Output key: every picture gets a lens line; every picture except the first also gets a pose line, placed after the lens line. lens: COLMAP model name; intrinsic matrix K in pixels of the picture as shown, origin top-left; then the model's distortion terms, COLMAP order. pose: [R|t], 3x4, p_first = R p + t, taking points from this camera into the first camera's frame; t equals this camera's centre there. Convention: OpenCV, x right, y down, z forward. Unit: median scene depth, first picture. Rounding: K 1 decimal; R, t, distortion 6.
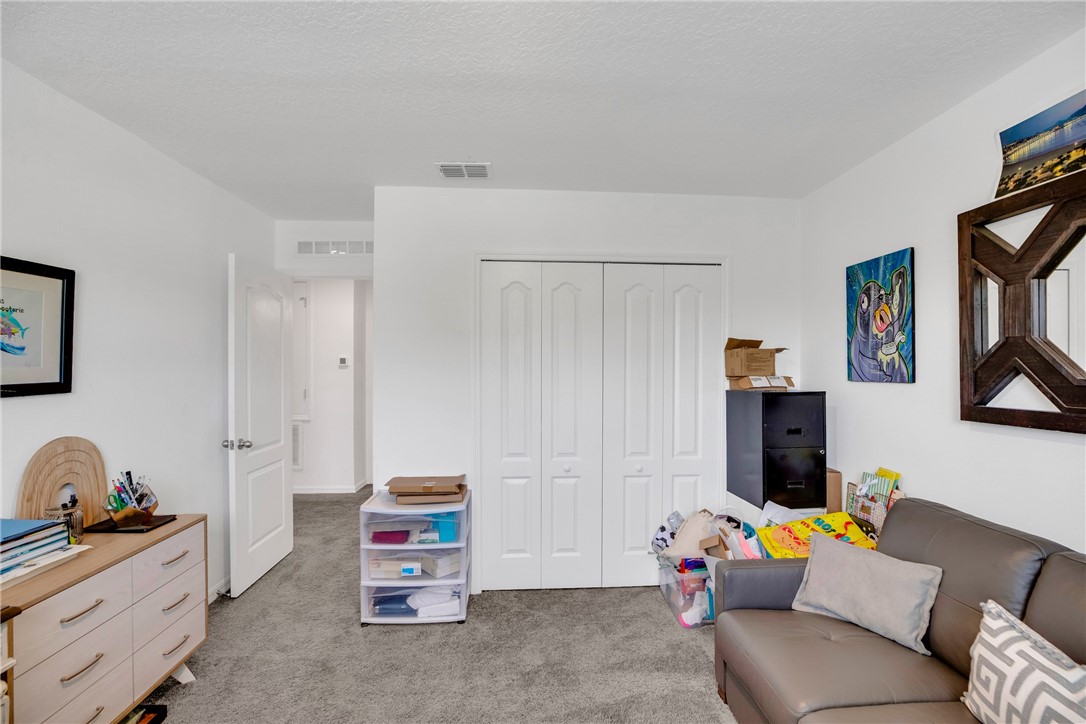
lens RADIAL K [[496.8, 0, 543.5], [0, 496.8, 361.5], [0, 0, 1]] dist [-0.001728, -0.000133]
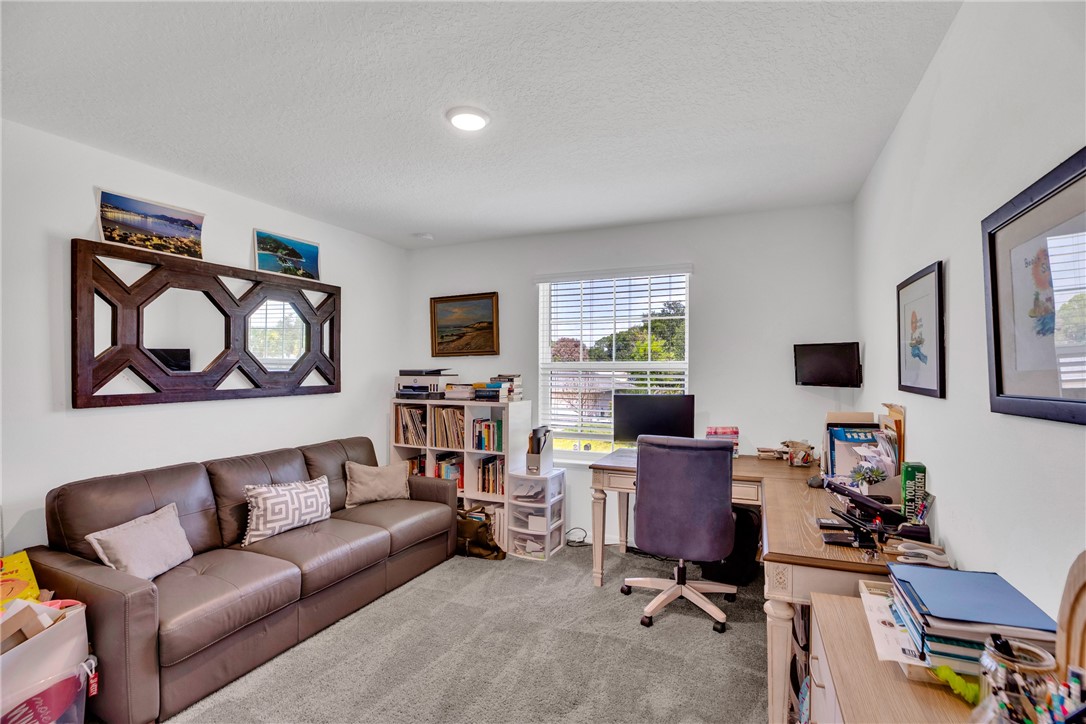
lens RADIAL K [[496.8, 0, 543.6], [0, 496.8, 366.1], [0, 0, 1]] dist [-0.001728, -0.000133]
pose [[-0.890327, 0.004212, 0.455302, -0.788164], [-0.002316, 0.999902, -0.013779, 0.030480], [-0.455316, -0.013322, -0.890230, 1.707498]]
